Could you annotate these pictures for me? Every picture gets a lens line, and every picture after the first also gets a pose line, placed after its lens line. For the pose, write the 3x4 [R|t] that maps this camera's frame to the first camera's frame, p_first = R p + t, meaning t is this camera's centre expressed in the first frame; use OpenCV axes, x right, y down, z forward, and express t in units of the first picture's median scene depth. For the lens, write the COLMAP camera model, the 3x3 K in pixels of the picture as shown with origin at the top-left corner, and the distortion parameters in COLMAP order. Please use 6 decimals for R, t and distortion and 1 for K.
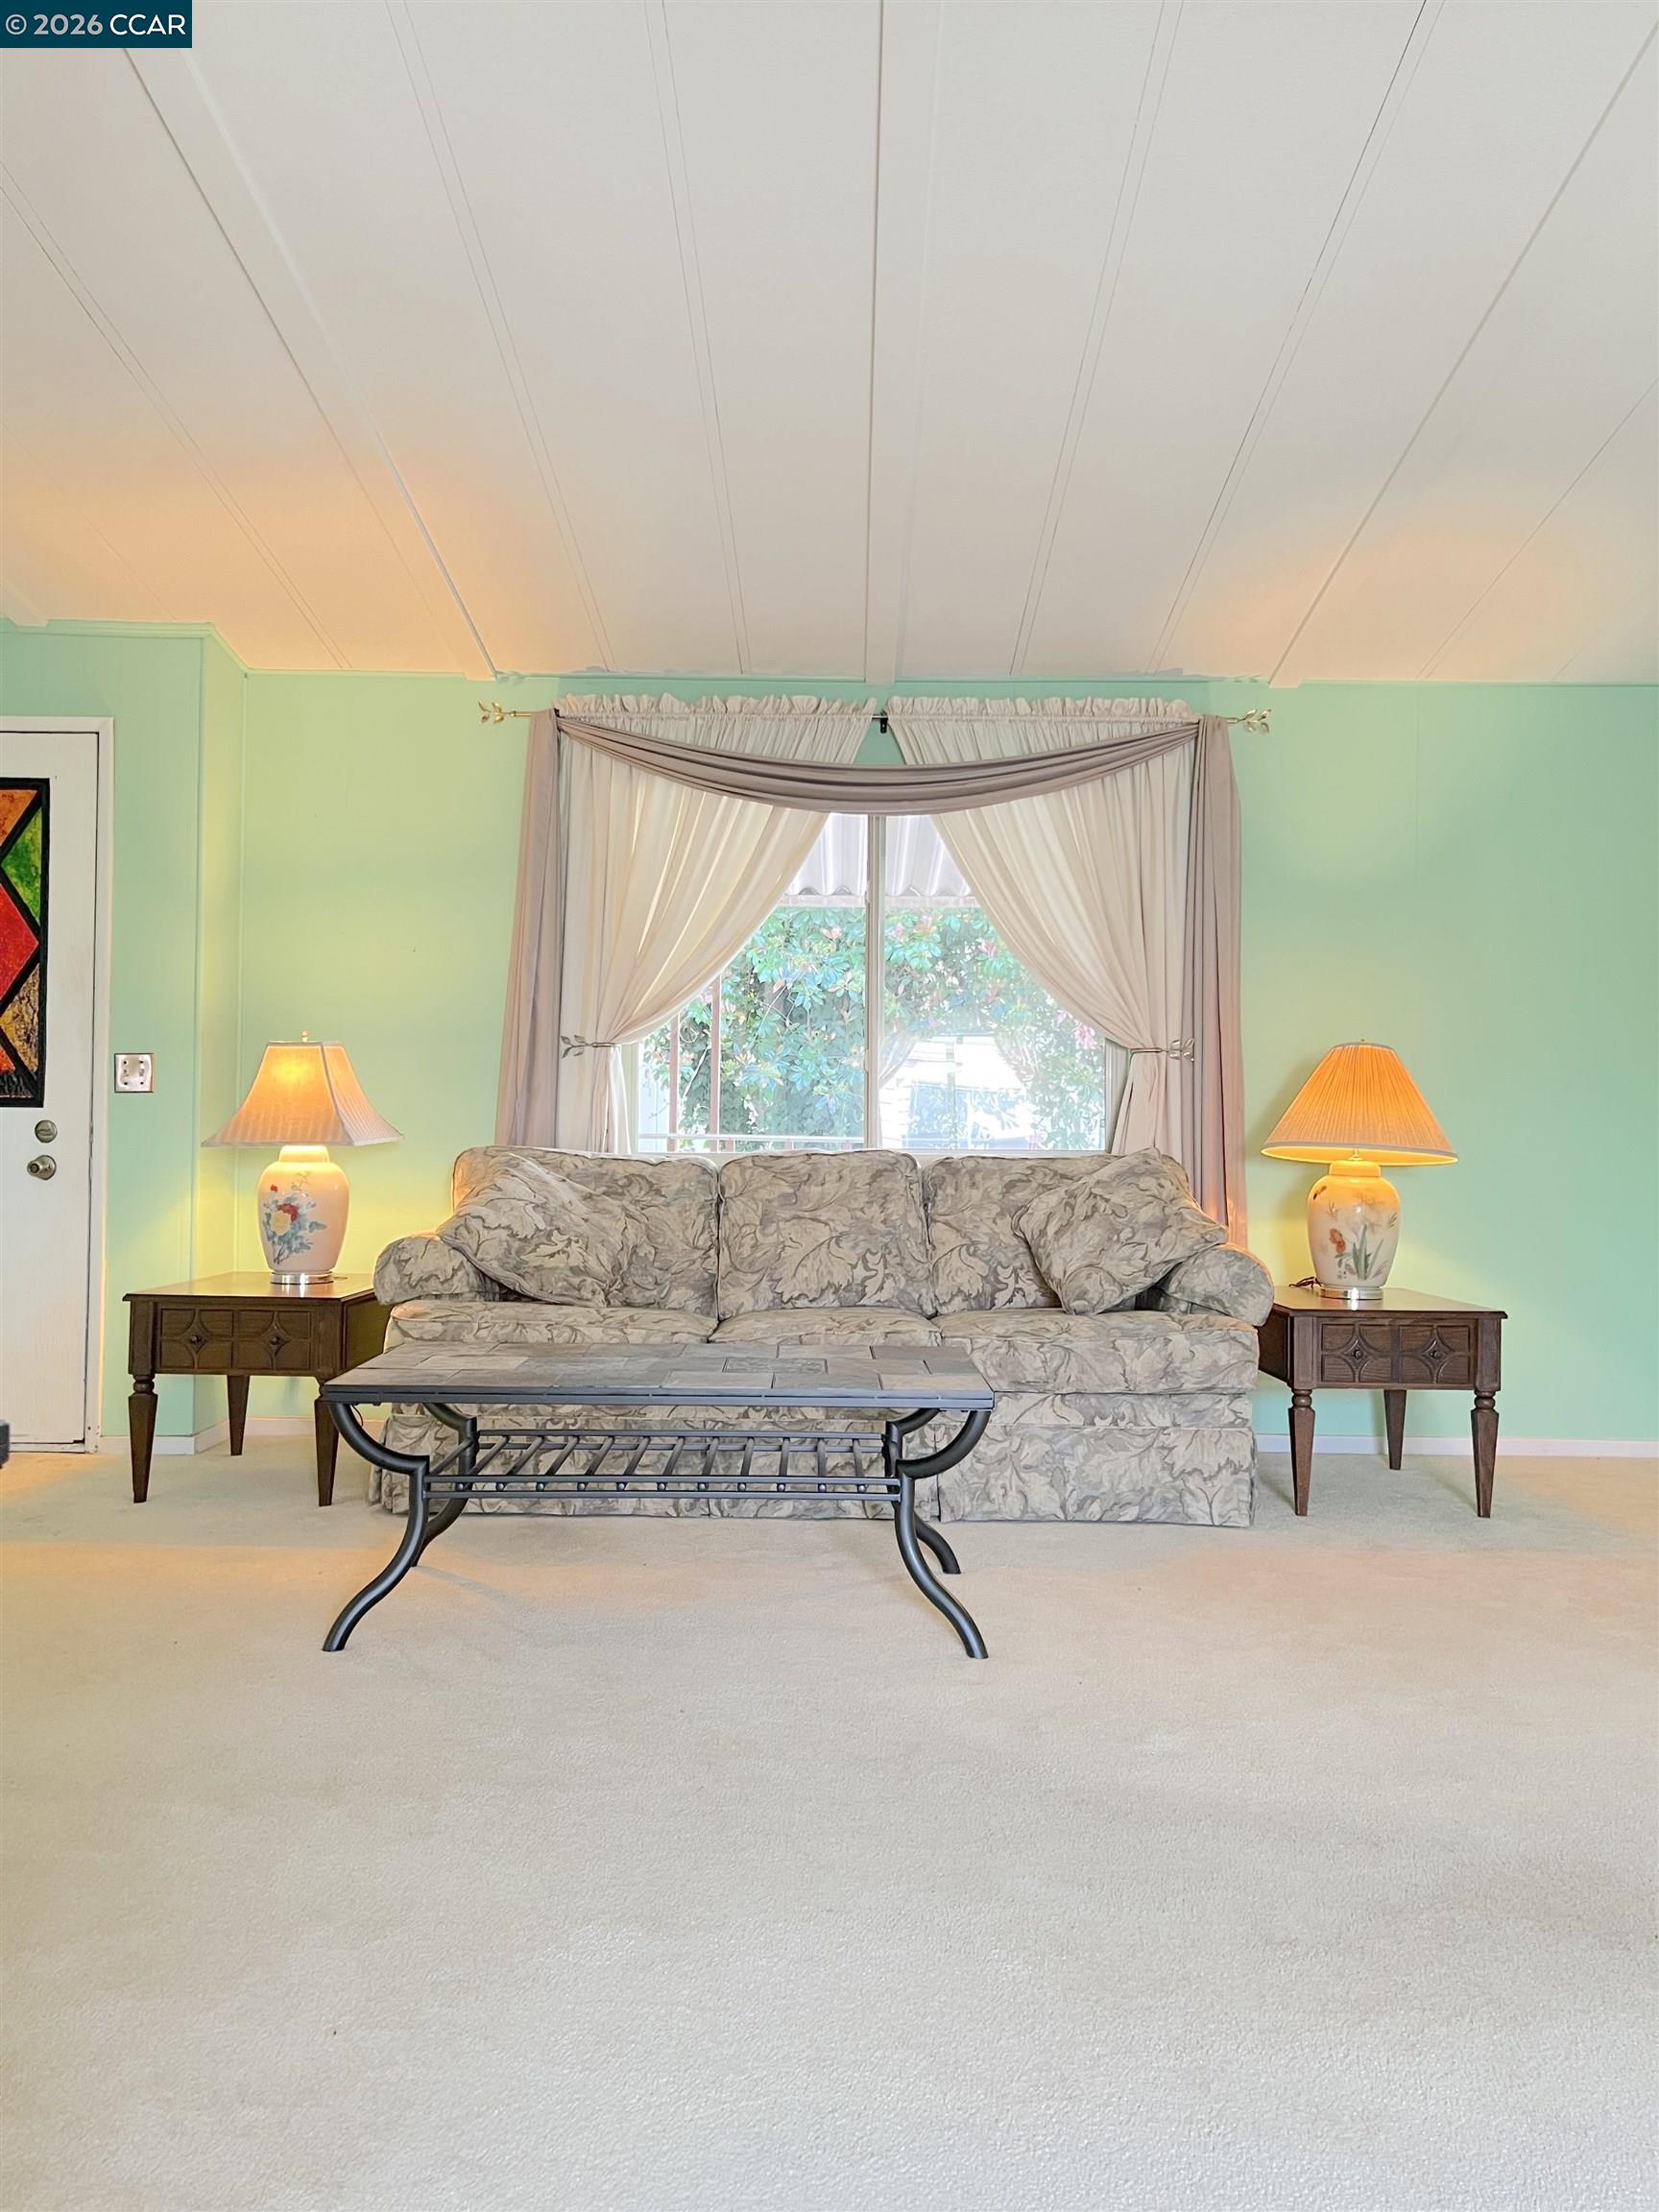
lens RADIAL K [[1673.6, 0, 824.7], [0, 1673.6, 1096.2], [0, 0, 1]] dist [0.083547, -0.072858]
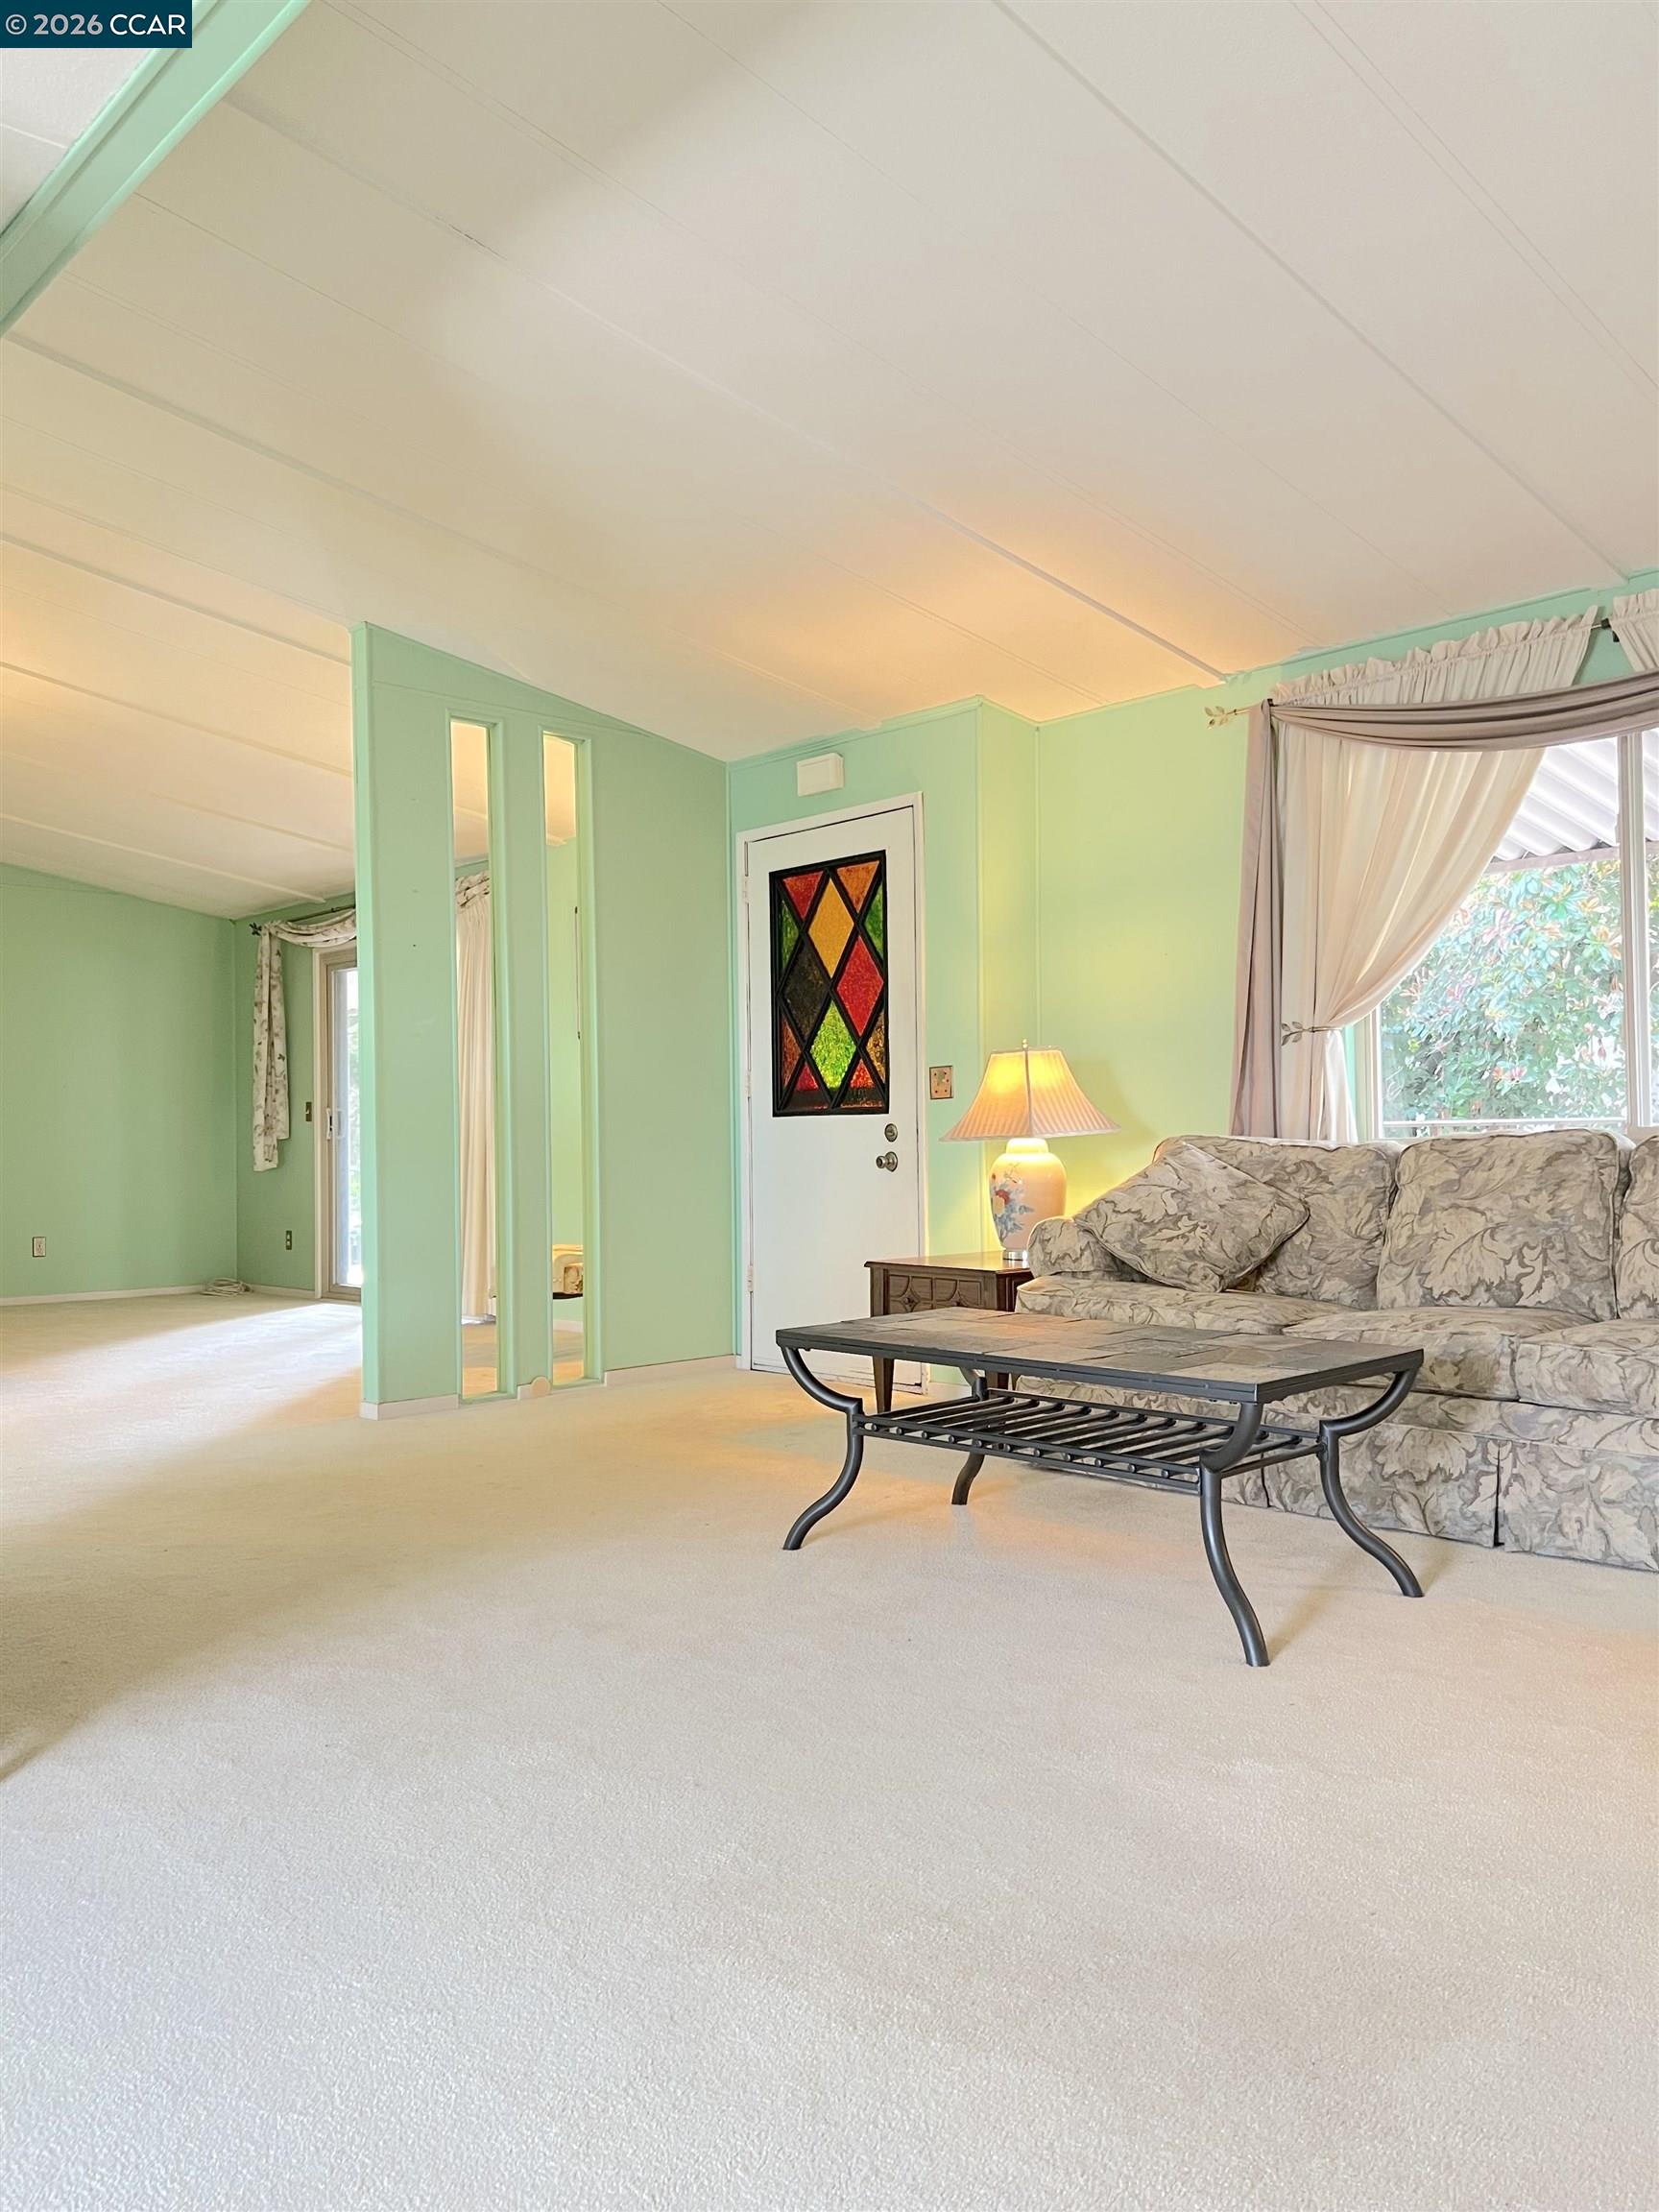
lens RADIAL K [[1673.6, 0, 825.5], [0, 1673.6, 1104.3], [0, 0, 1]] dist [0.083547, -0.072858]
pose [[0.697080, -0.038736, -0.715946, 0.406699], [0.041949, 0.999032, -0.013209, 0.015077], [0.715765, -0.020825, 0.698031, 0.115802]]
